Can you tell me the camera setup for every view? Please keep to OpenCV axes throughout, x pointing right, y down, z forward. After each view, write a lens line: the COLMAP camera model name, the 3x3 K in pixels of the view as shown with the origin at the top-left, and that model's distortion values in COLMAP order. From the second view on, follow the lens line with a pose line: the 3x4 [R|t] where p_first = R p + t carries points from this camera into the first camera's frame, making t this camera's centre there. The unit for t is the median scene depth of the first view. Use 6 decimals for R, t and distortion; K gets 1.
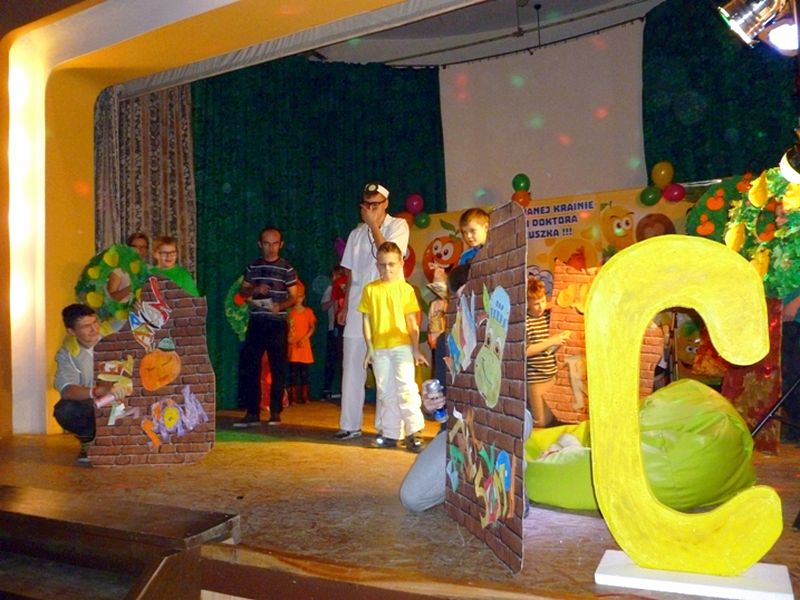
lens RADIAL K [[681.9, 0, 392.2], [0, 681.9, 305.1], [0, 0, 1]] dist [-0.021557, 0.001512]
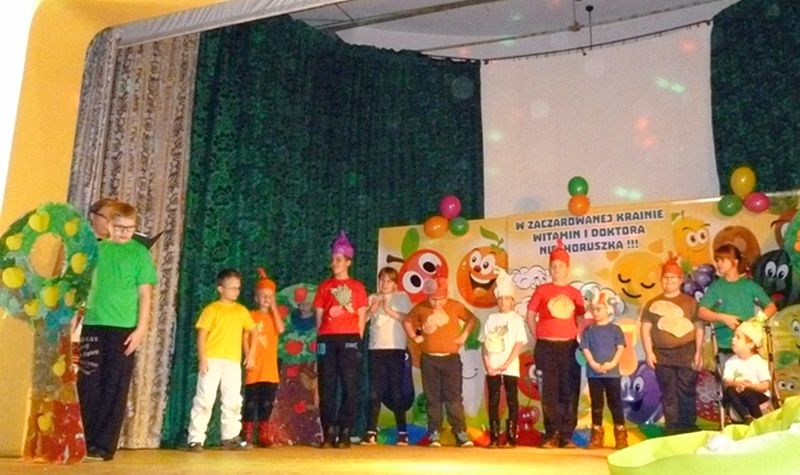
lens RADIAL K [[783.1, 0, 449.5], [0, 783.1, 215.5], [0, 0, 1]] dist [-0.016982, 0.000000]
pose [[0.993537, 0.062502, 0.094749, -0.068084], [-0.041931, 0.977795, -0.205325, 0.070061], [-0.105478, 0.200026, 0.974097, 0.062583]]
